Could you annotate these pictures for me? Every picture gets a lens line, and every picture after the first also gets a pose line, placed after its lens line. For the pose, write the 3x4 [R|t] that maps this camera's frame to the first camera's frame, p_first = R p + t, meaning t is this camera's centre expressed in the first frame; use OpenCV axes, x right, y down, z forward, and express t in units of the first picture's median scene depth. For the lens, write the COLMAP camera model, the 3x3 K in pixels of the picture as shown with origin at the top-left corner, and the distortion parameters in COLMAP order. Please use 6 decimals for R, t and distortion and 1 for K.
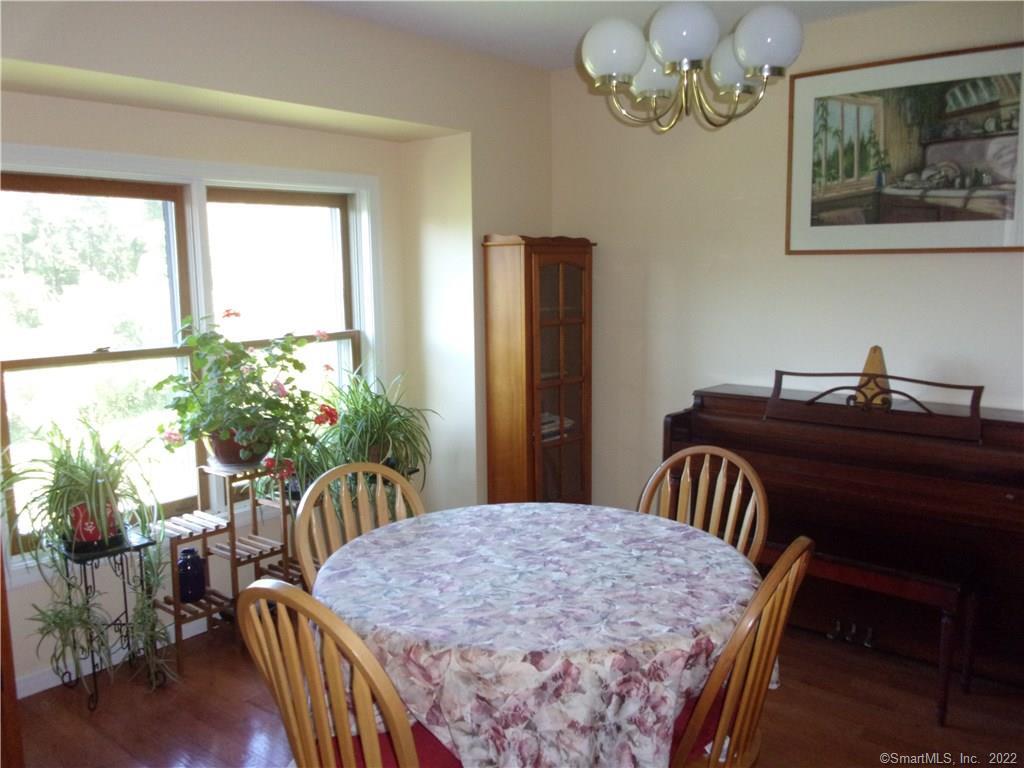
lens RADIAL K [[871.6, 0, 512.0], [0, 871.6, 384.0], [0, 0, 1]] dist [0.002243, -0.002221]
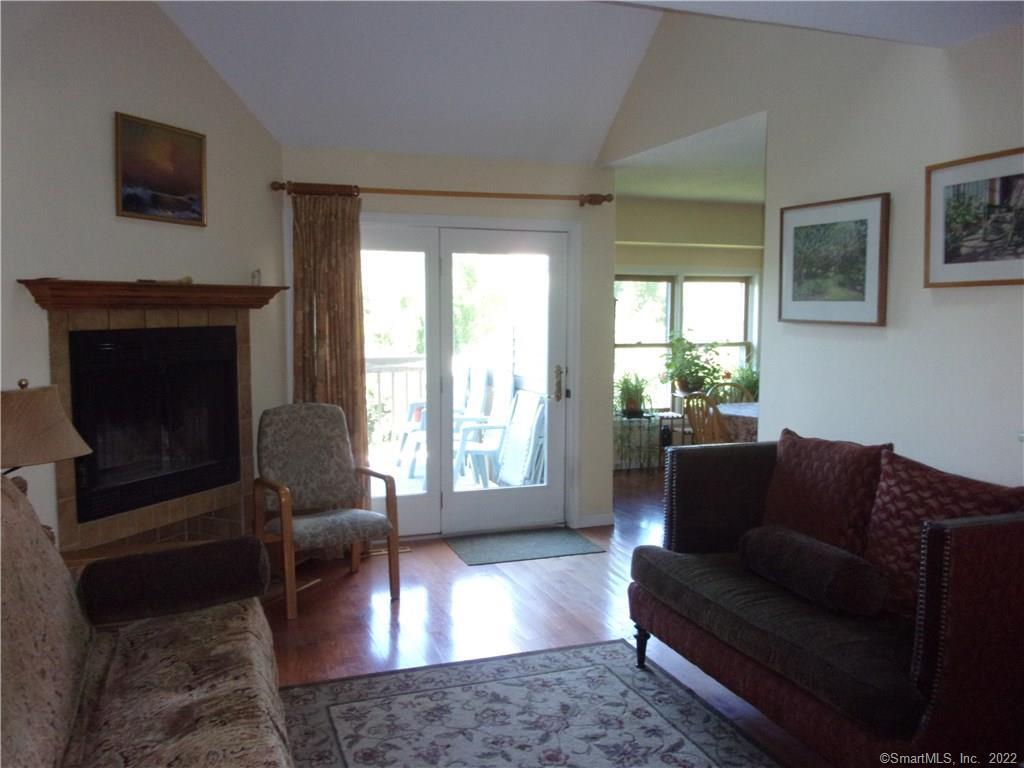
lens RADIAL K [[871.6, 0, 512.0], [0, 871.6, 384.0], [0, 0, 1]] dist [0.002243, -0.002221]
pose [[0.868693, 0.064246, -0.491168, 0.431797], [-0.084161, 0.996280, -0.018534, 0.150756], [0.488150, 0.057437, 0.870868, -1.296643]]
